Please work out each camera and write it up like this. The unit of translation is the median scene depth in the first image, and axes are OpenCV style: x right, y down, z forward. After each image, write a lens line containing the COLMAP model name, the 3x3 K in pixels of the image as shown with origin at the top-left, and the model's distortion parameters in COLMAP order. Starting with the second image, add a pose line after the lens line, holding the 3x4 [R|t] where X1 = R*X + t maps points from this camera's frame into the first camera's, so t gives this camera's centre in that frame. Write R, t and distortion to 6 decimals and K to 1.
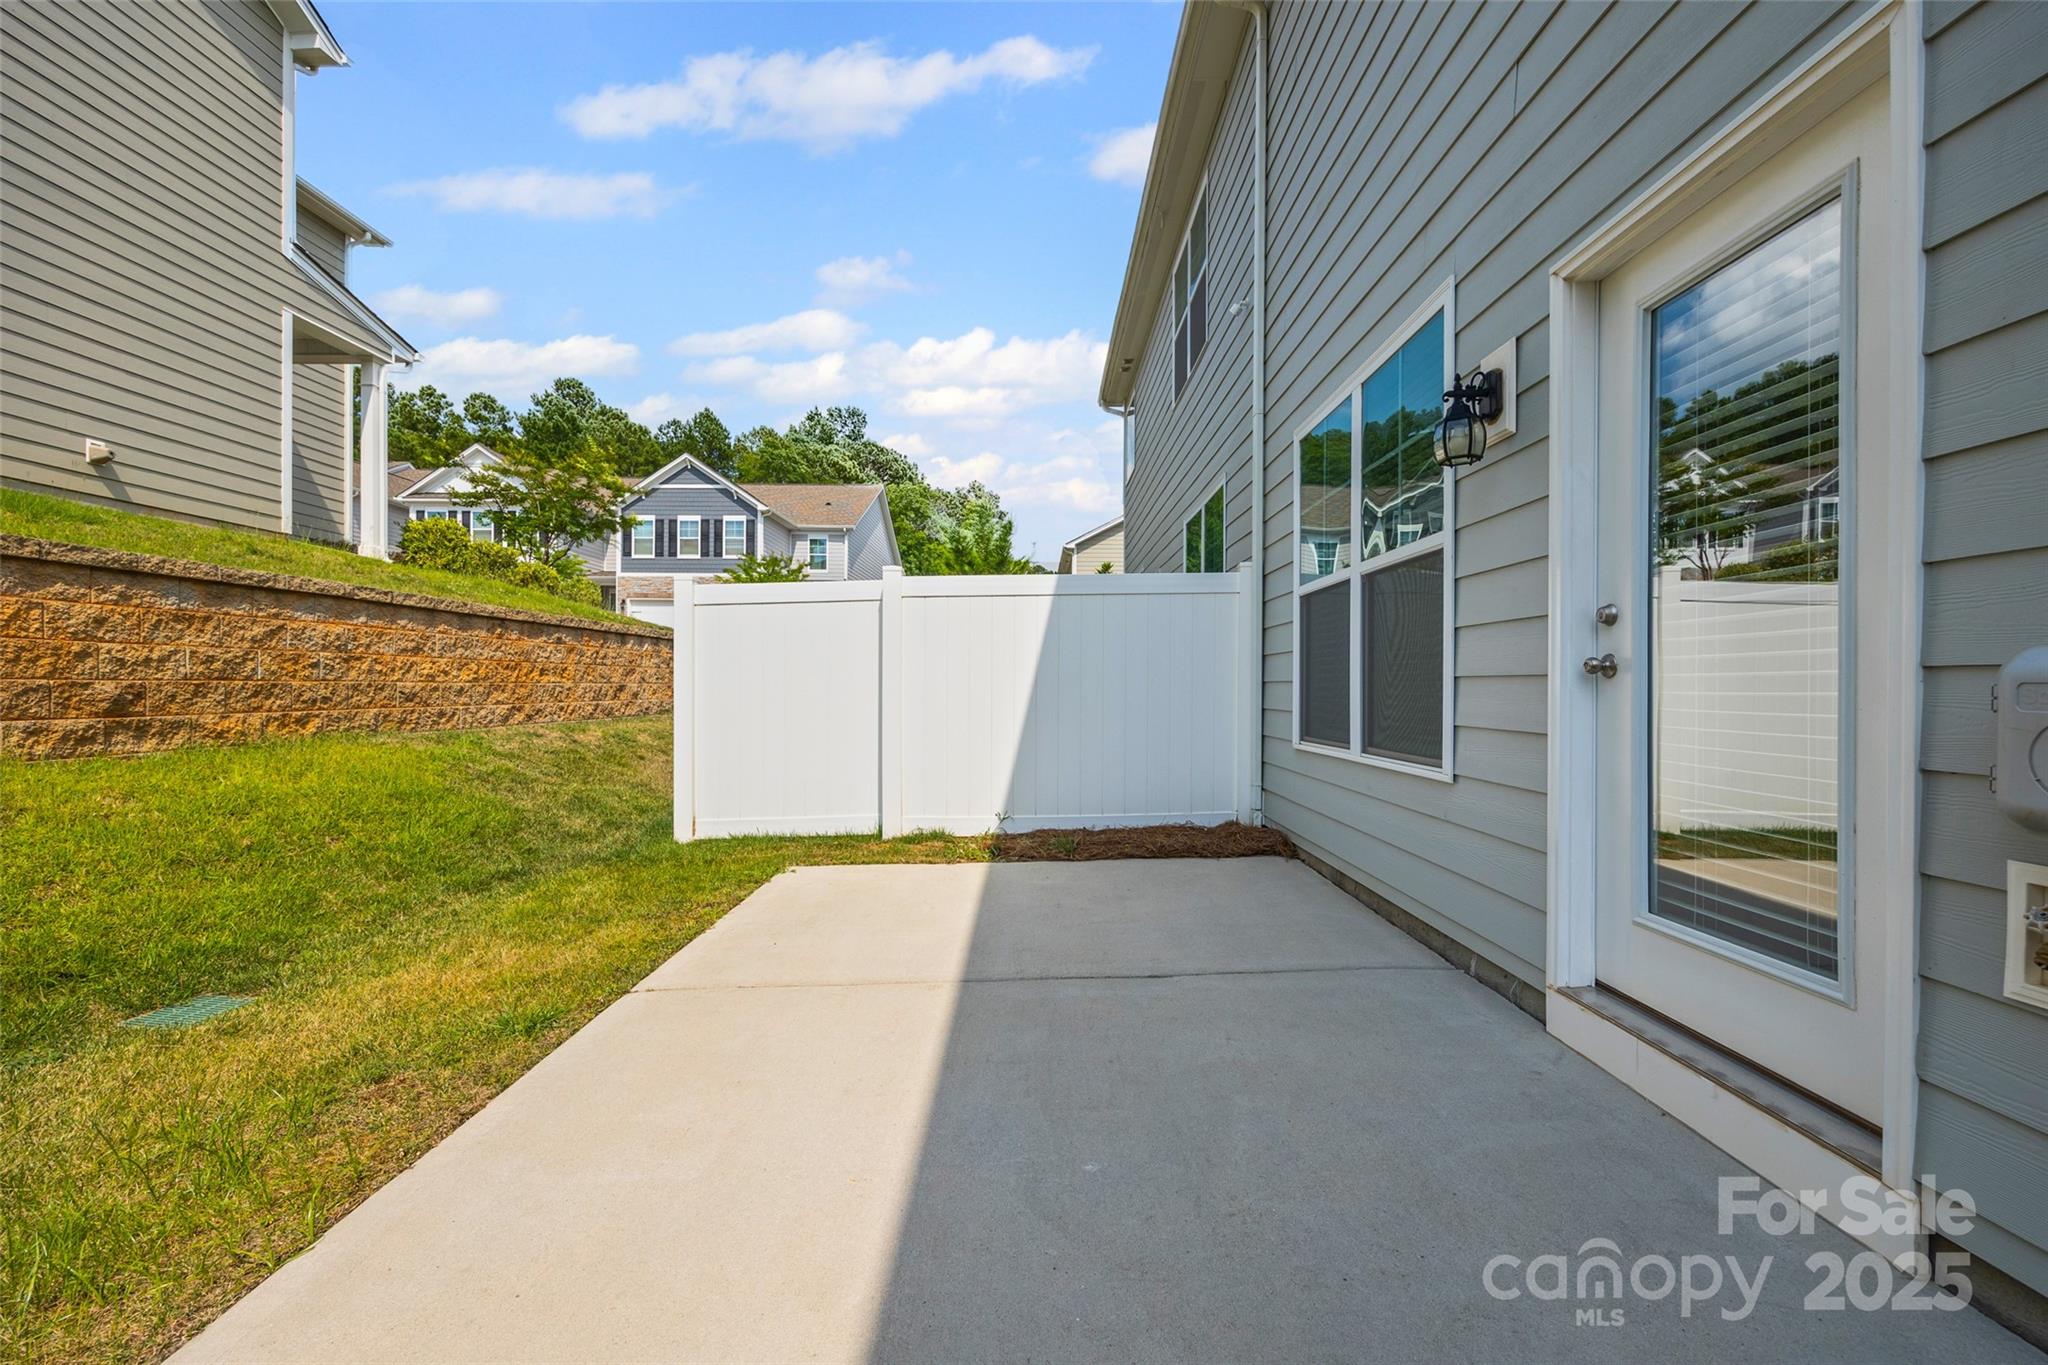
lens RADIAL K [[820.9, 0, 1031.5], [0, 820.9, 684.9], [0, 0, 1]] dist [-0.004039, -0.000253]
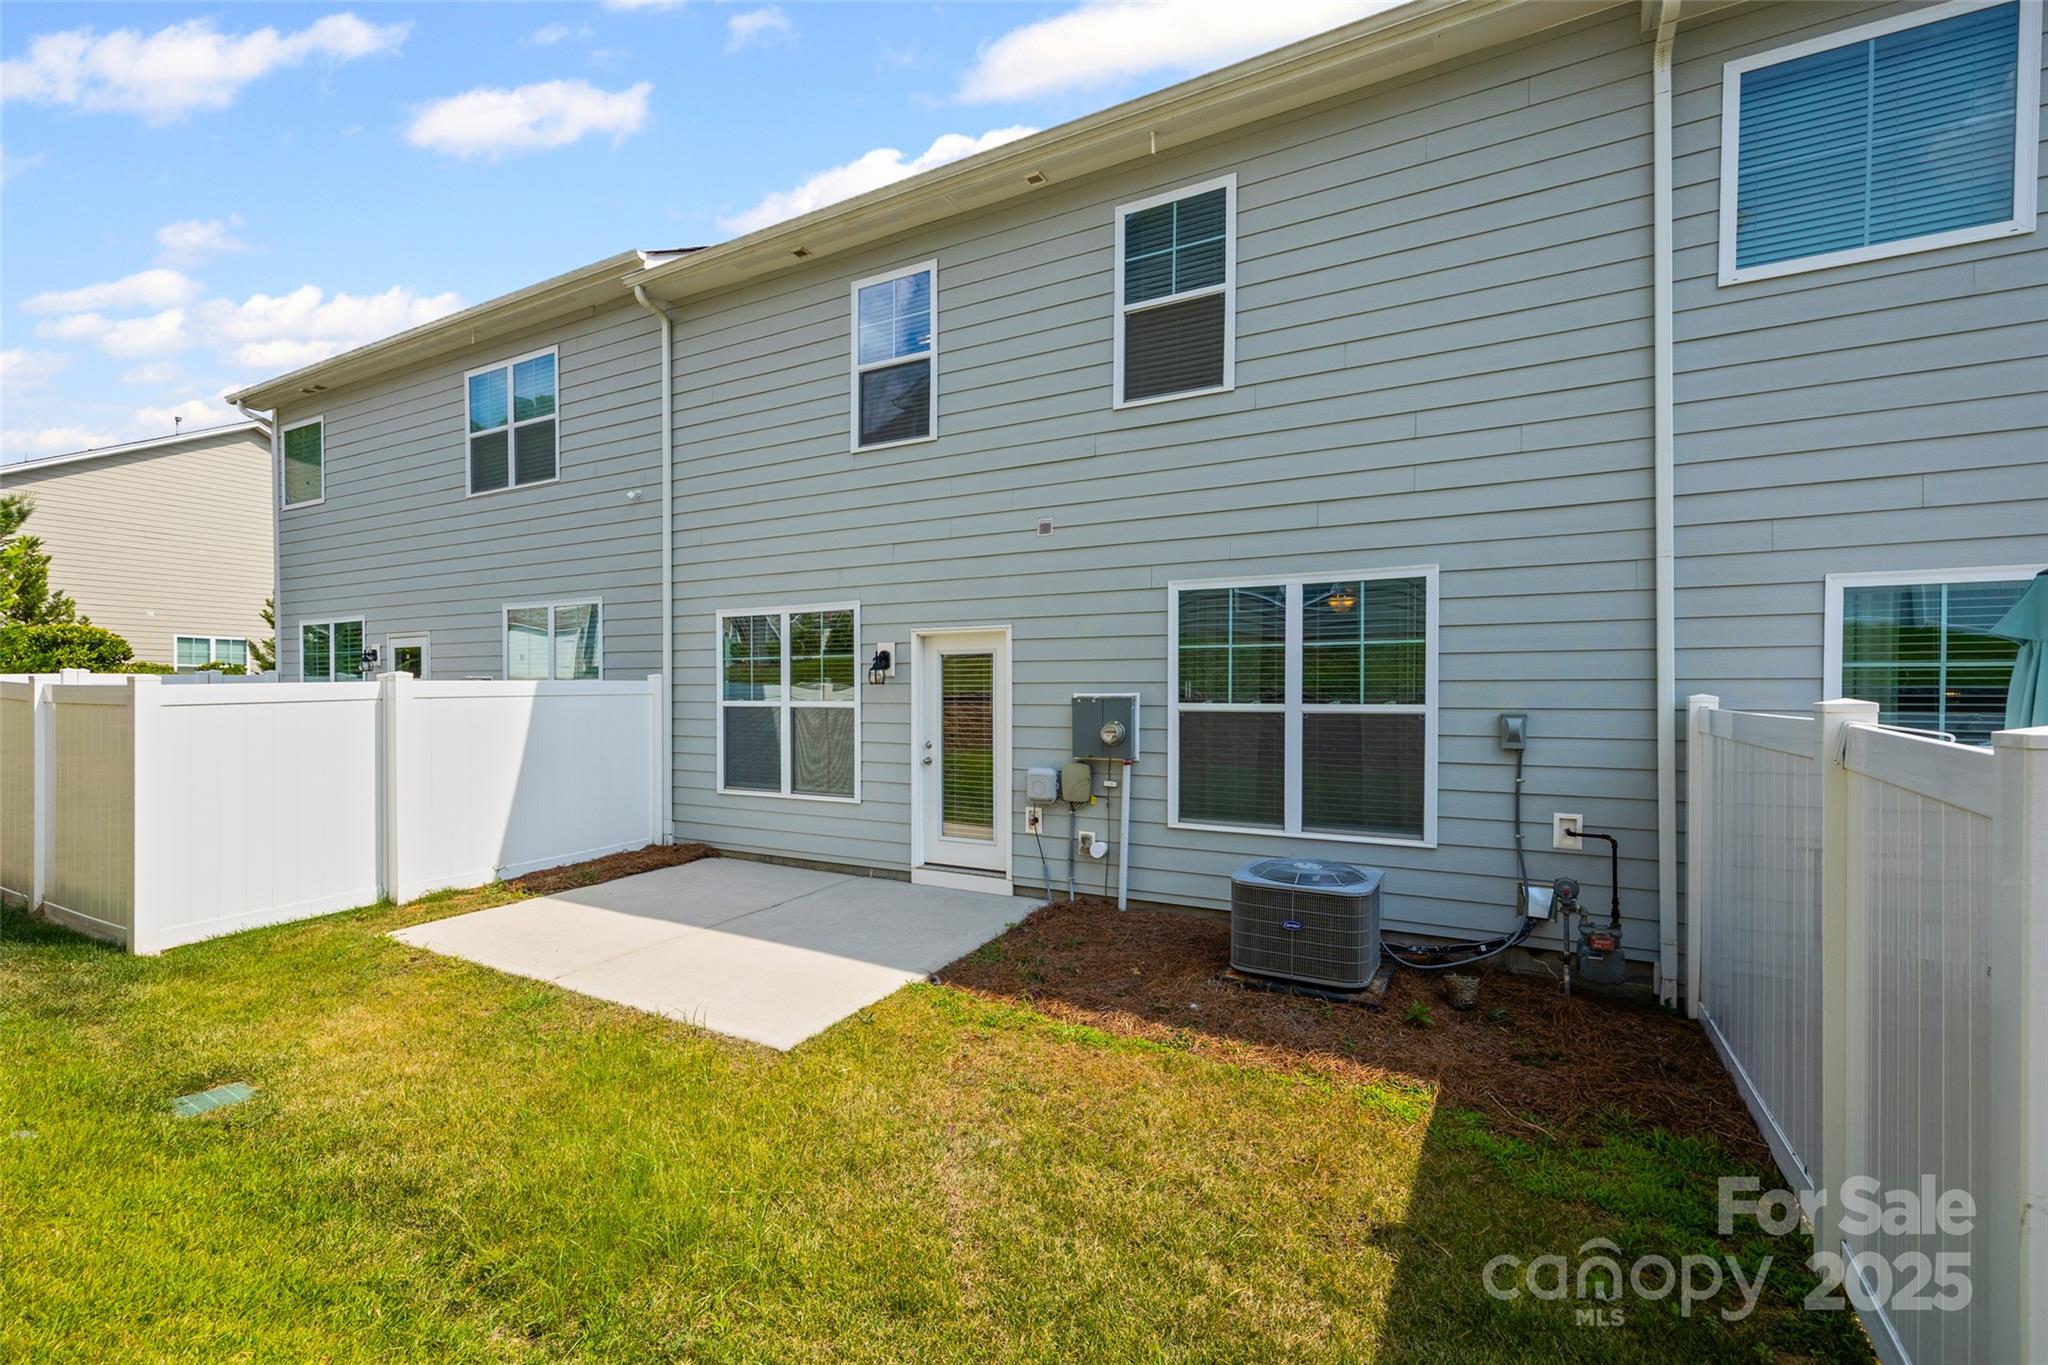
lens RADIAL K [[820.9, 0, 1031.5], [0, 820.9, 684.9], [0, 0, 1]] dist [-0.004039, -0.000253]
pose [[0.438730, 0.028127, 0.898179, -0.983116], [-0.010096, 0.999601, -0.026371, -0.117737], [-0.898562, 0.002502, 0.438839, -0.371817]]
